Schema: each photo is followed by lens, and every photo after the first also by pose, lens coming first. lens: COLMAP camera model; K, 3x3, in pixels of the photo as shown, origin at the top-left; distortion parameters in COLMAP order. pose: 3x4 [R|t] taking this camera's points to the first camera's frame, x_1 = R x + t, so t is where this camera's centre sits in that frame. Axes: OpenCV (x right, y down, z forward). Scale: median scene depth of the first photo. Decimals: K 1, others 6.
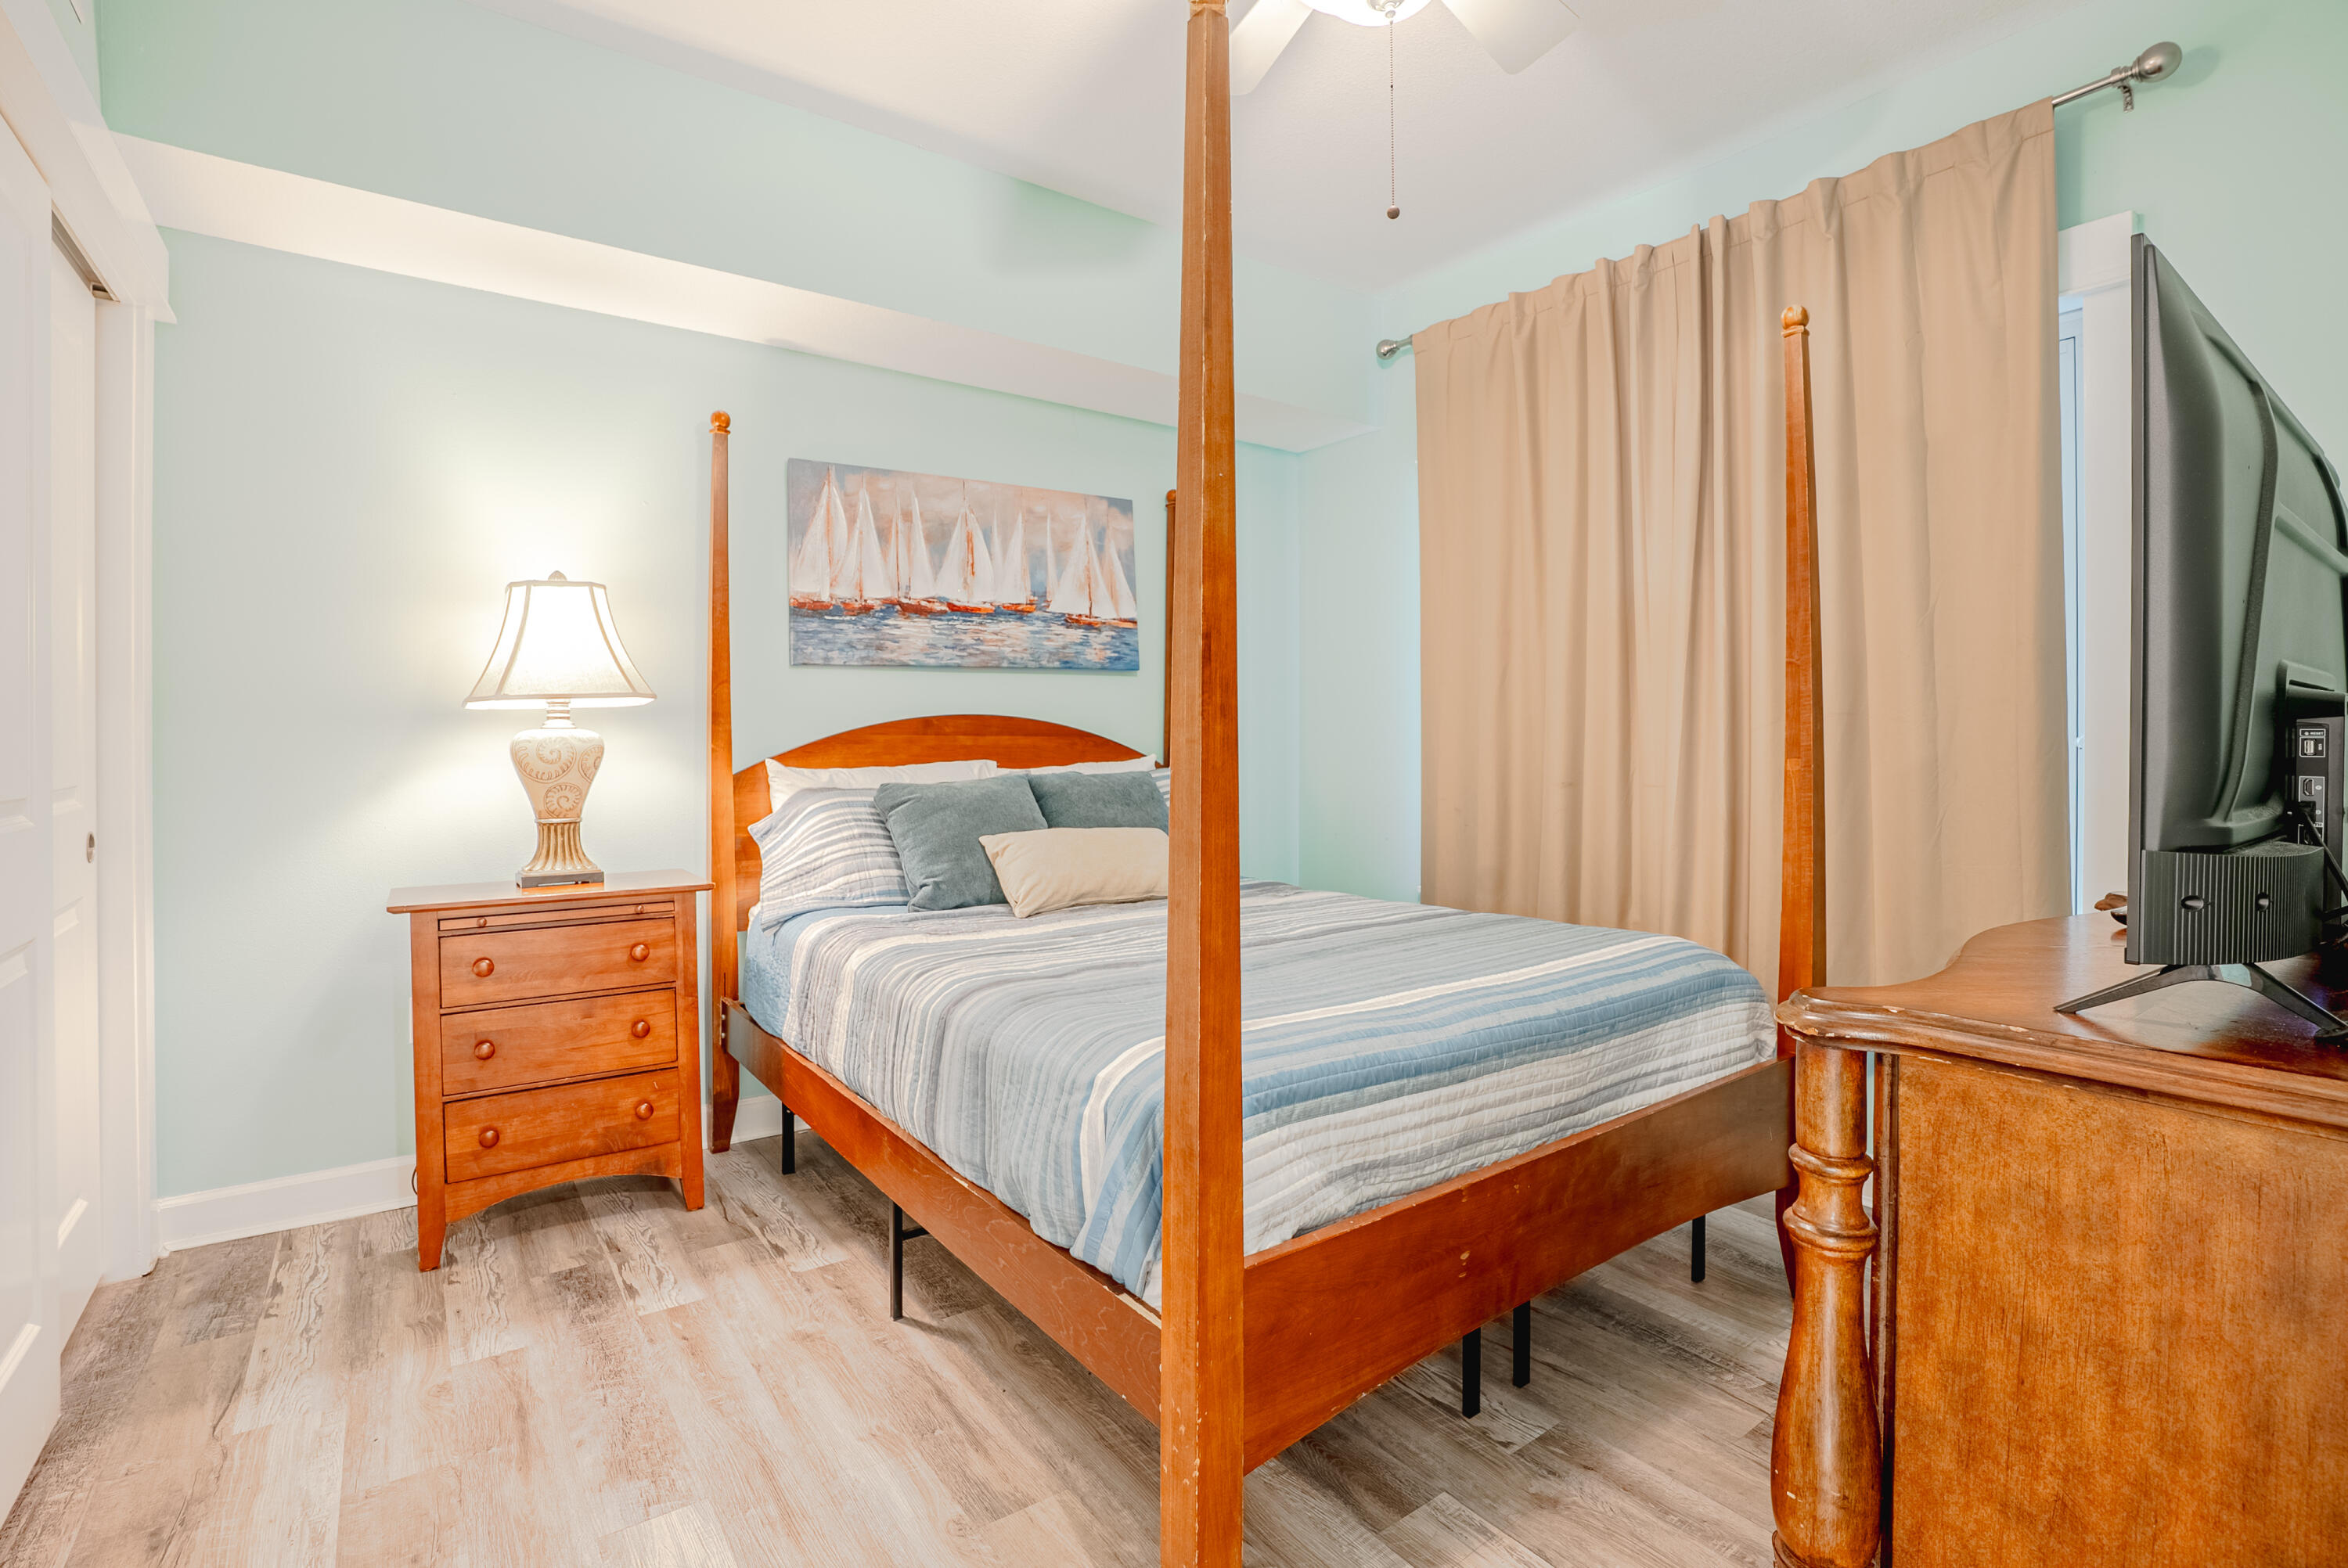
lens RADIAL K [[1104.4, 0, 1179.3], [0, 1104.4, 767.7], [0, 0, 1]] dist [-0.049085, 0.012542]
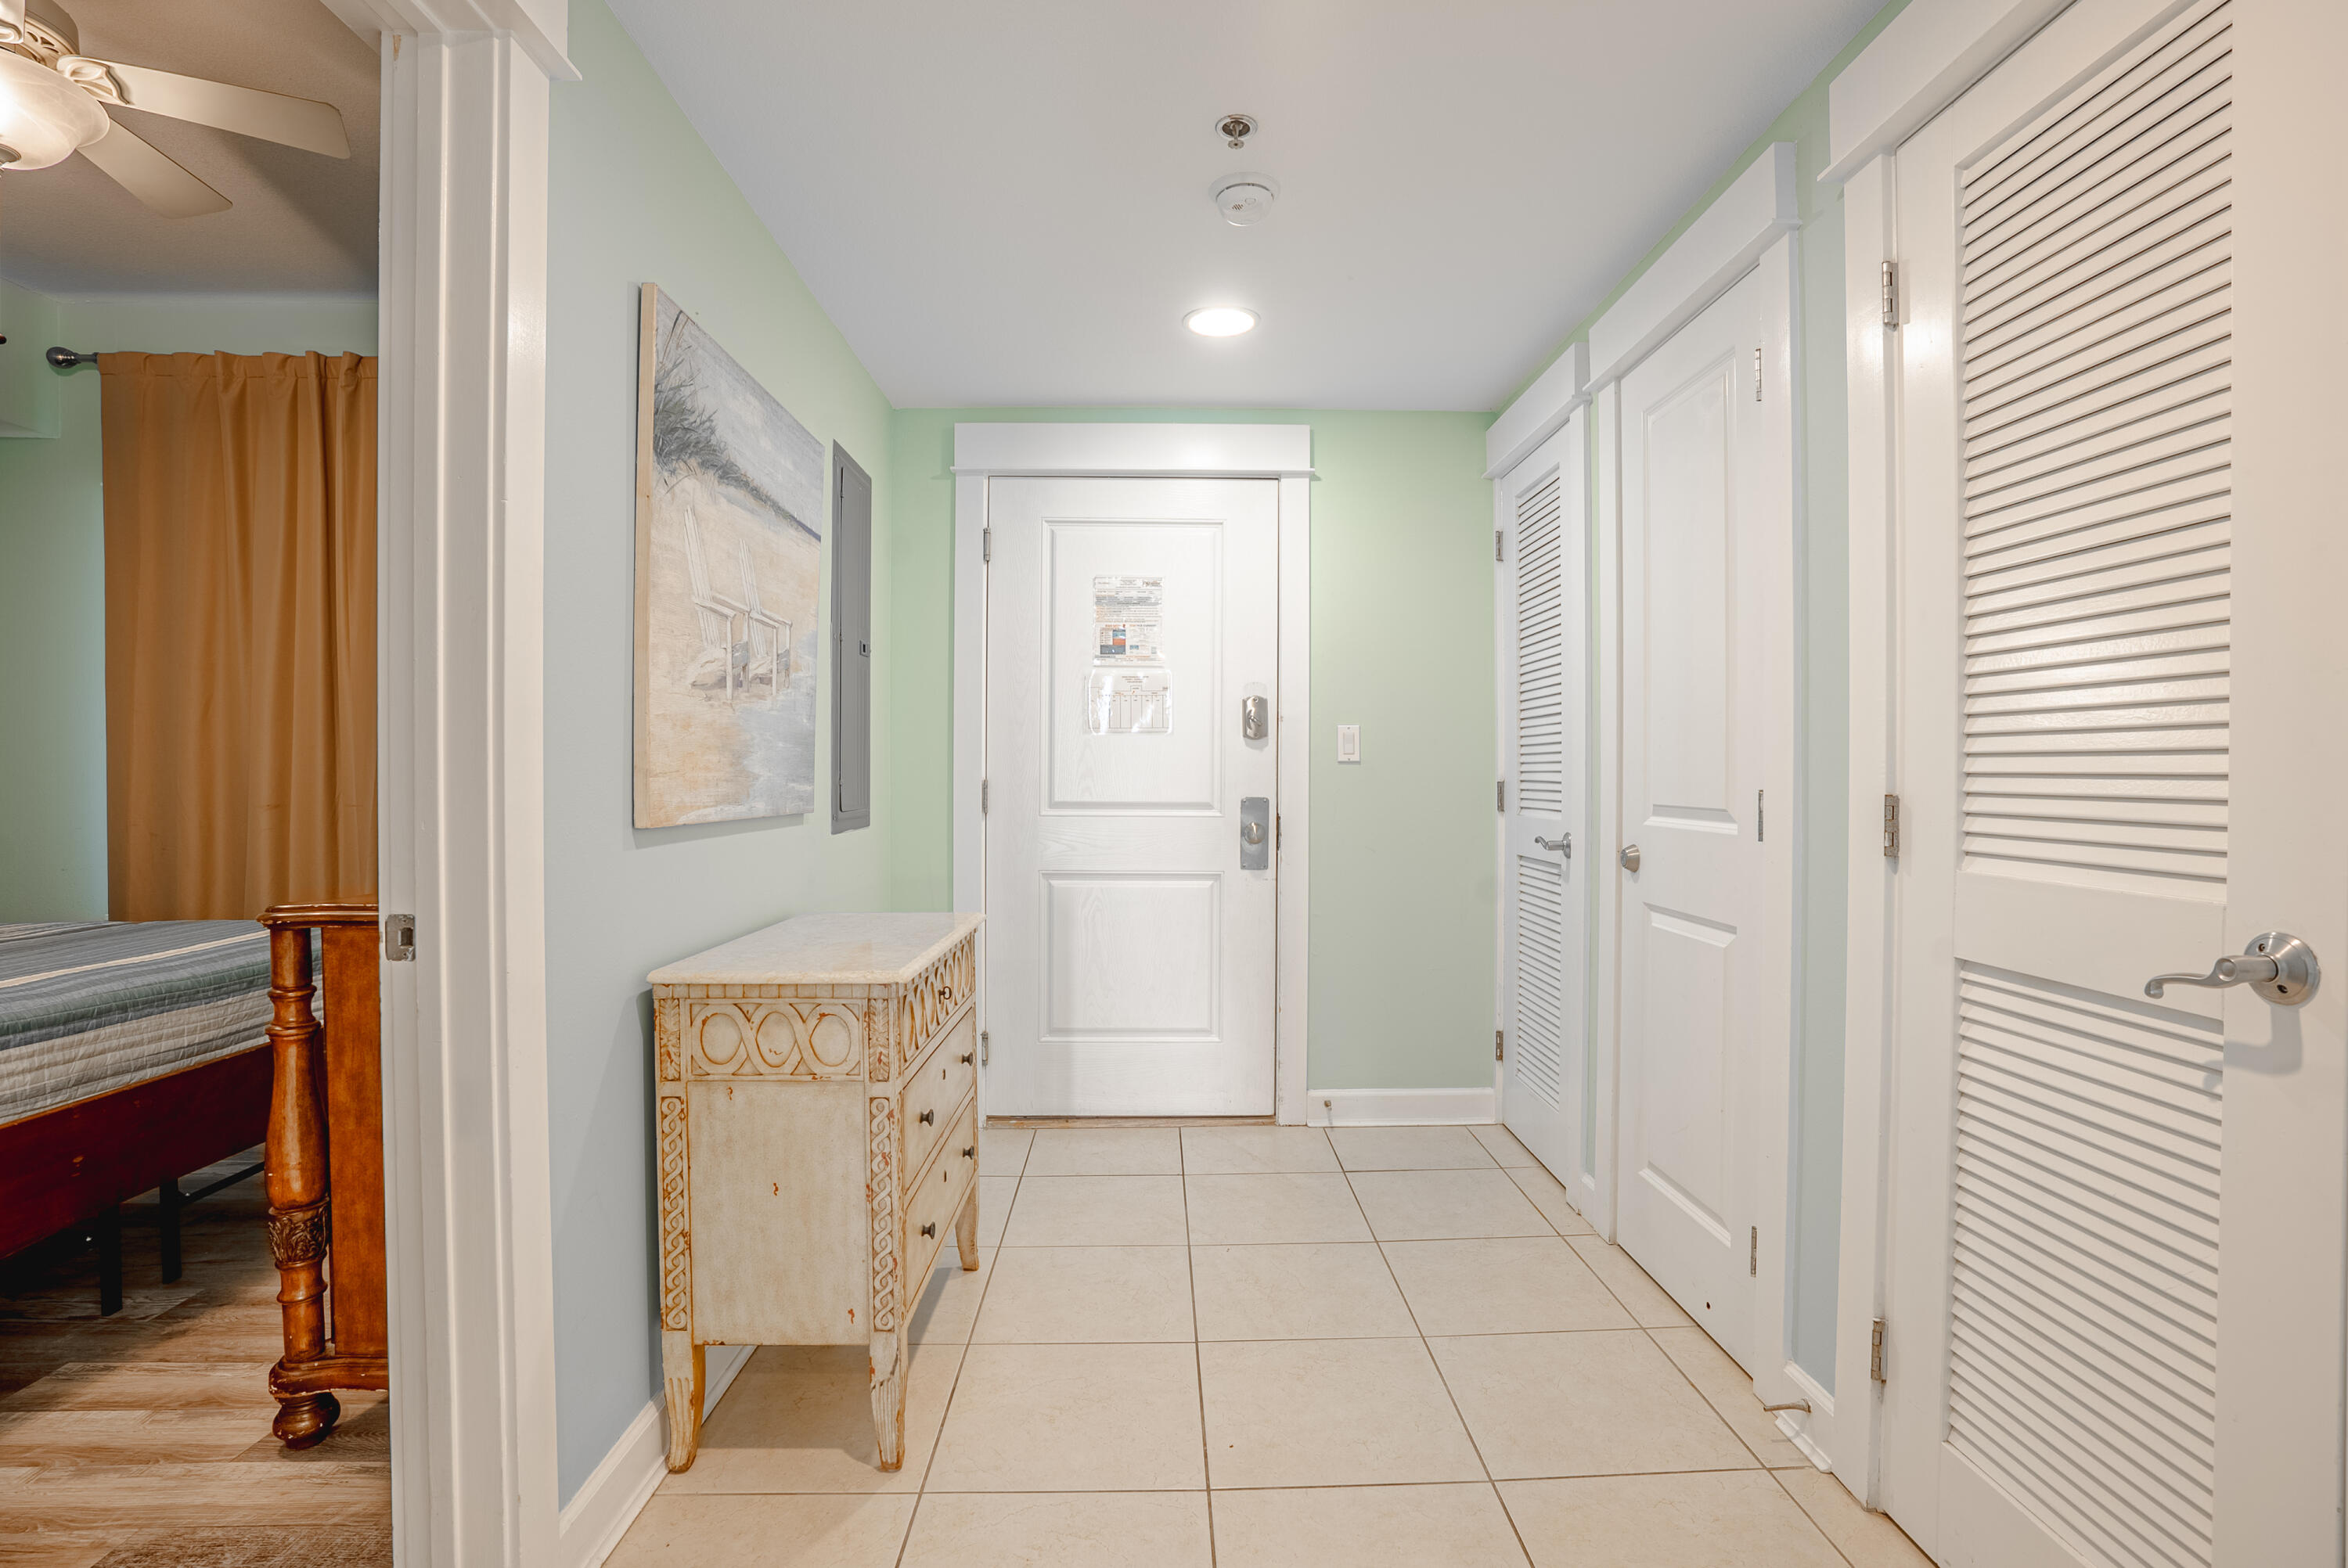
lens RADIAL K [[1104.4, 0, 1236.1], [0, 1104.4, 773.0], [0, 0, 1]] dist [-0.049085, 0.012542]
pose [[0.554680, -0.000503, 0.832064, -0.022609], [0.013839, 0.999867, -0.008620, 0.010907], [-0.831949, 0.016296, 0.554613, -0.822569]]
